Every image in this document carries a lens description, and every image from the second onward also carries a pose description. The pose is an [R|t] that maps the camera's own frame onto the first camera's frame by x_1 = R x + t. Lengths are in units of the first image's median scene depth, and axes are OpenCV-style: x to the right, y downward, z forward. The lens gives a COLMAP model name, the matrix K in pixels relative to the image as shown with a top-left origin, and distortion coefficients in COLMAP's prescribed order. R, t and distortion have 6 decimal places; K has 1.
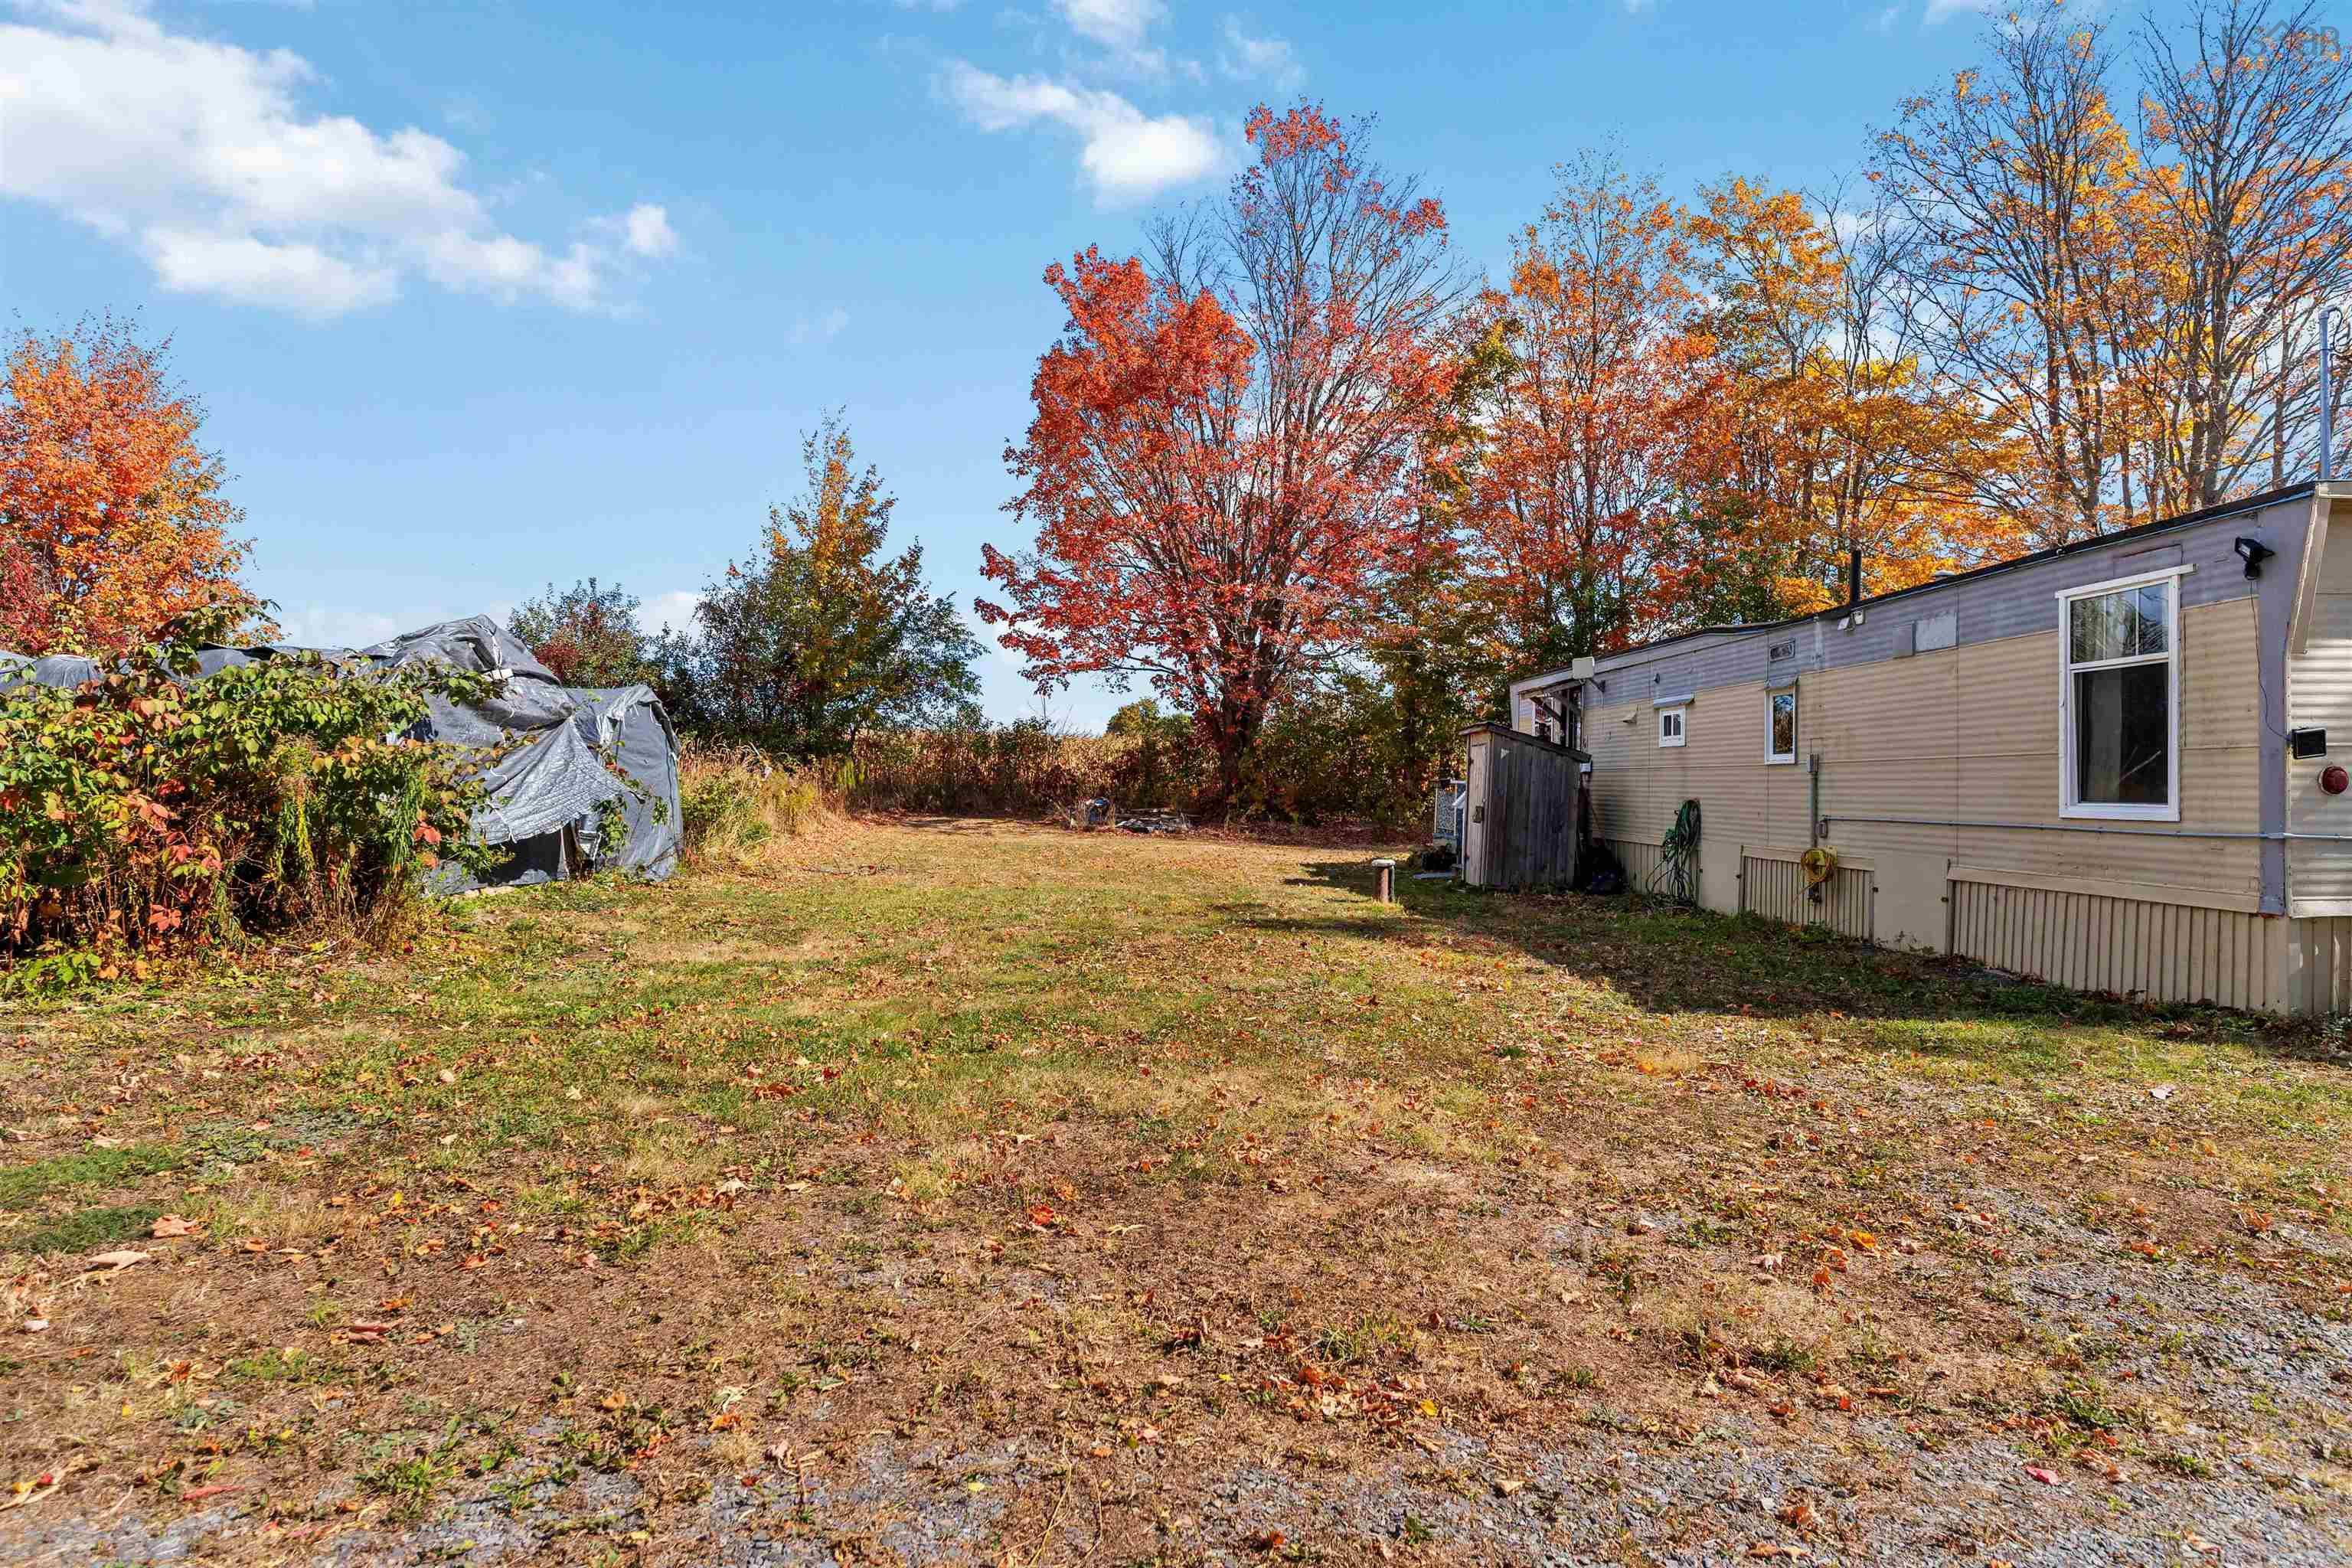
lens RADIAL K [[1253.9, 0, 1160.4], [0, 1253.9, 798.9], [0, 0, 1]] dist [-0.003650, -0.000249]
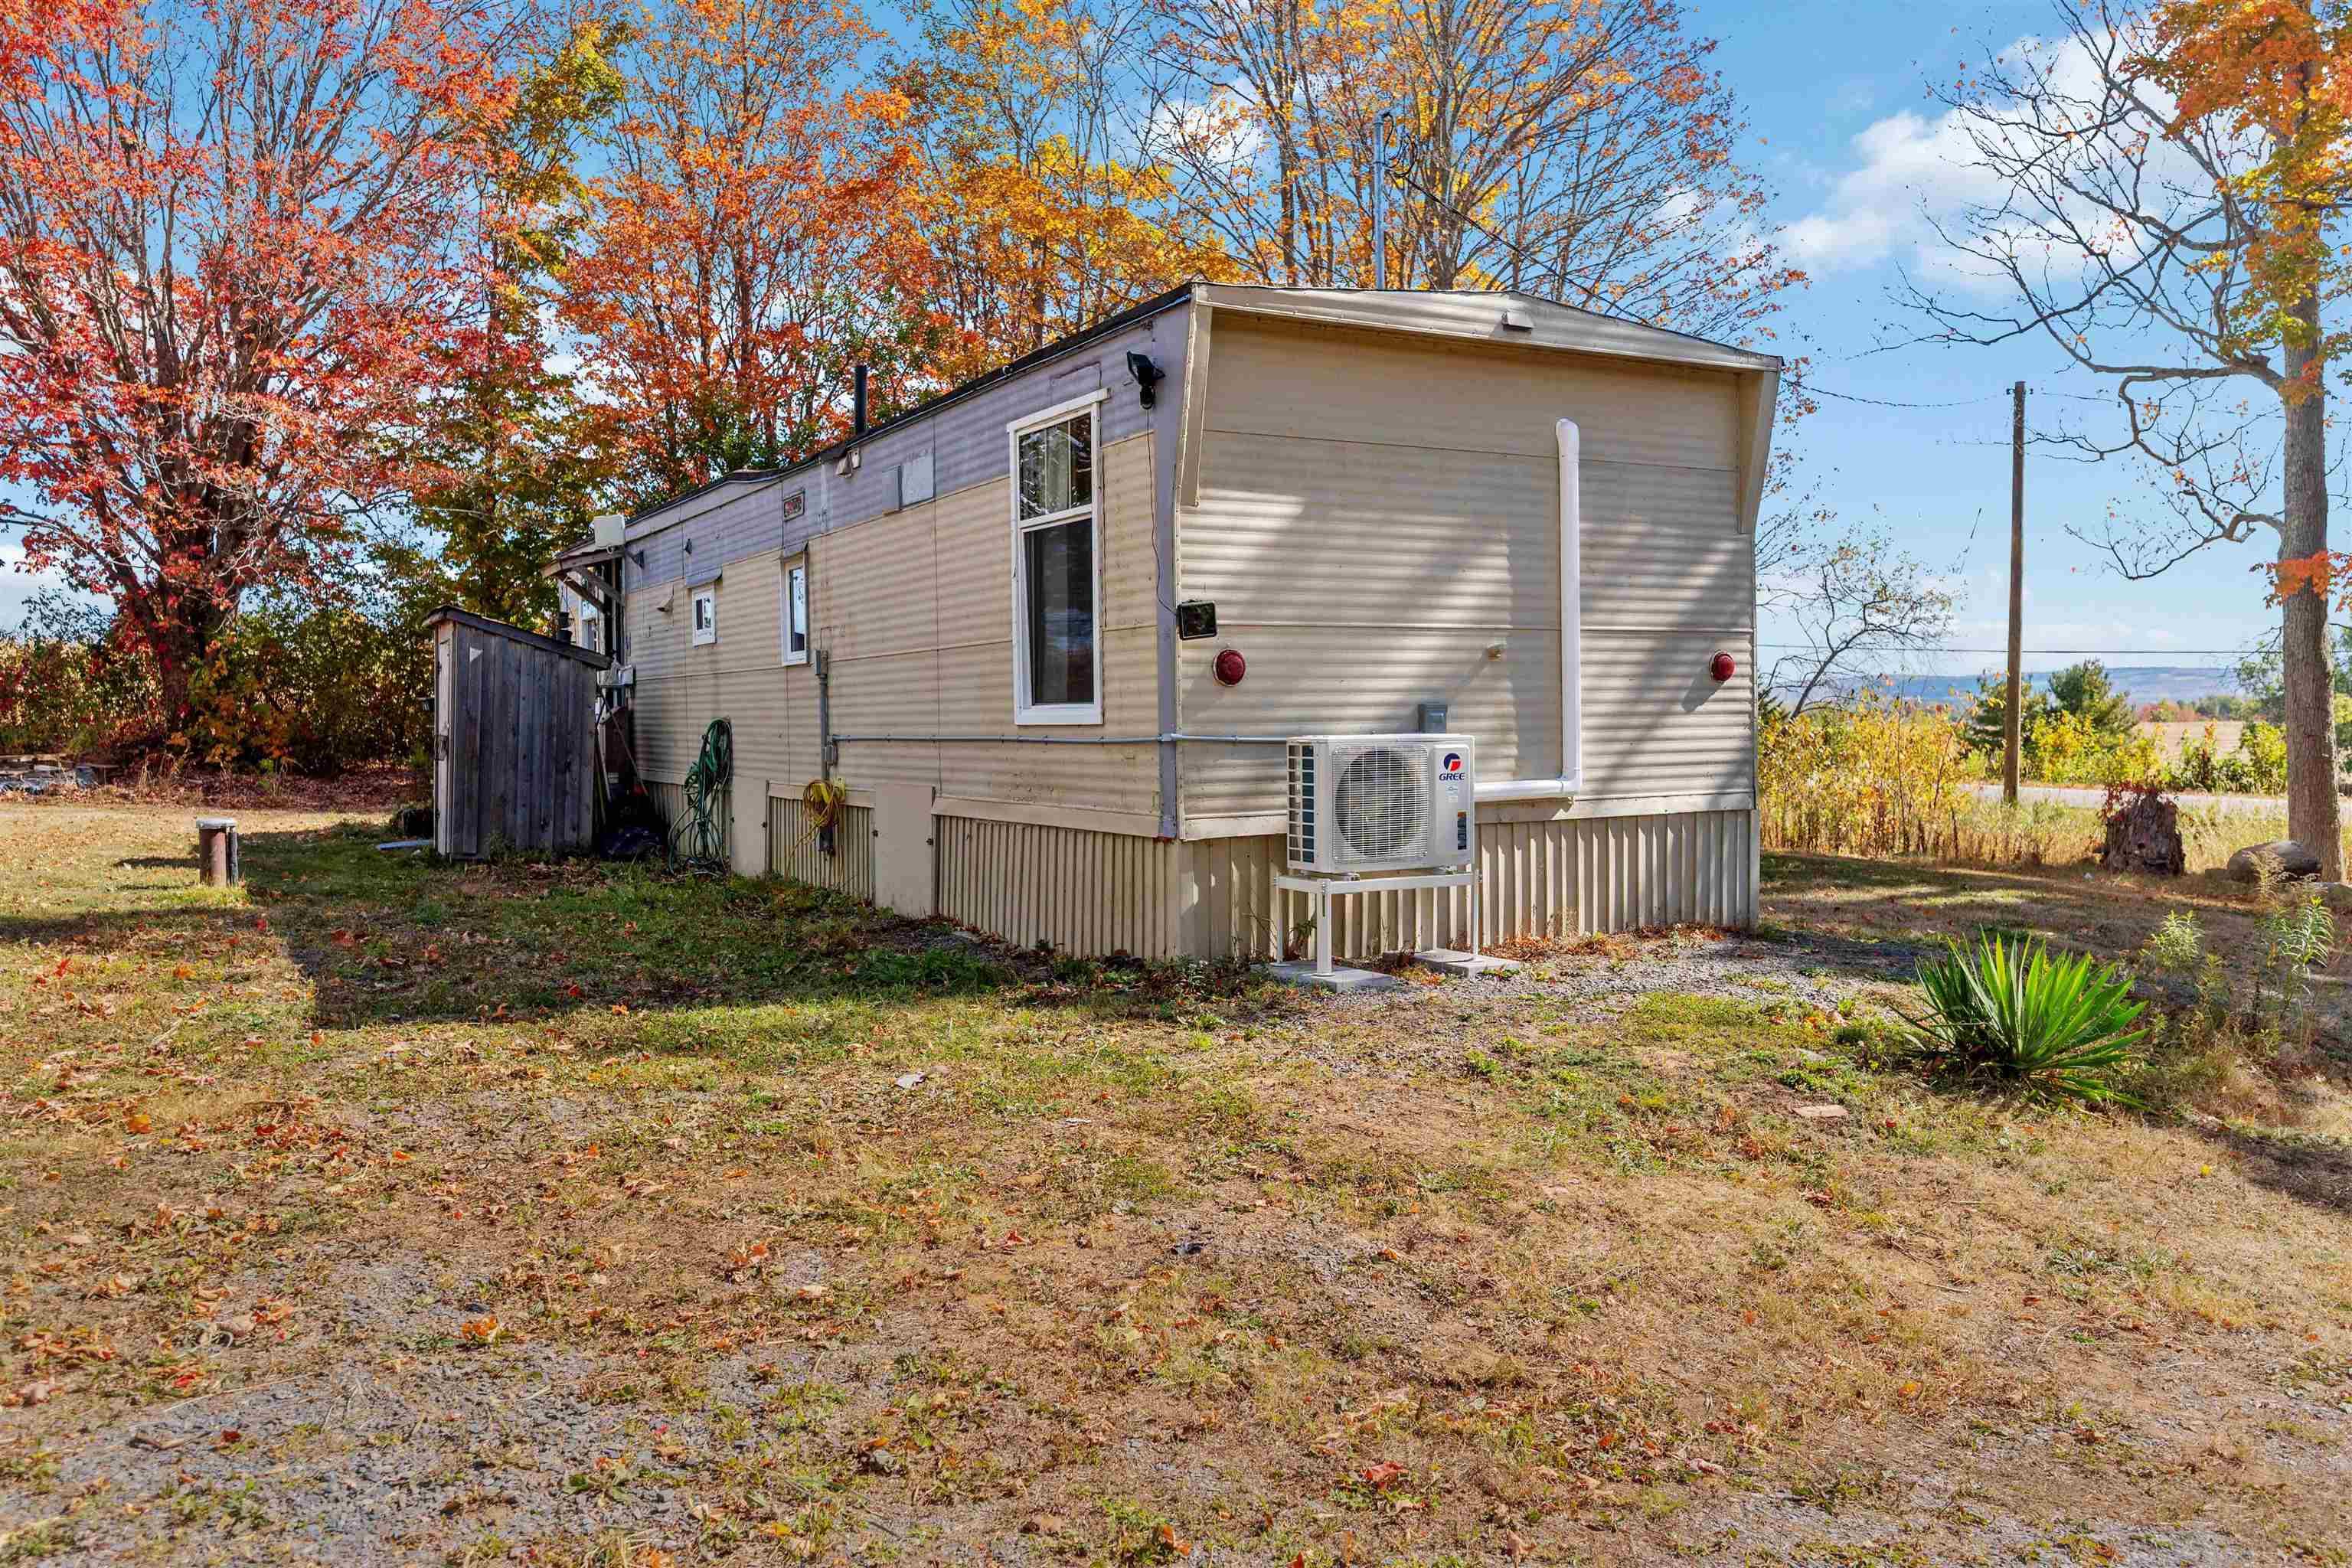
lens RADIAL K [[1786.4, 0, 1125.9], [0, 1786.4, 825.2], [0, 0, 1]] dist [0.007090, -0.001455]
pose [[0.890210, -0.032803, 0.454368, 0.239268], [0.012150, 0.998759, 0.048302, 0.020009], [-0.455389, -0.037479, 0.889504, 0.006471]]
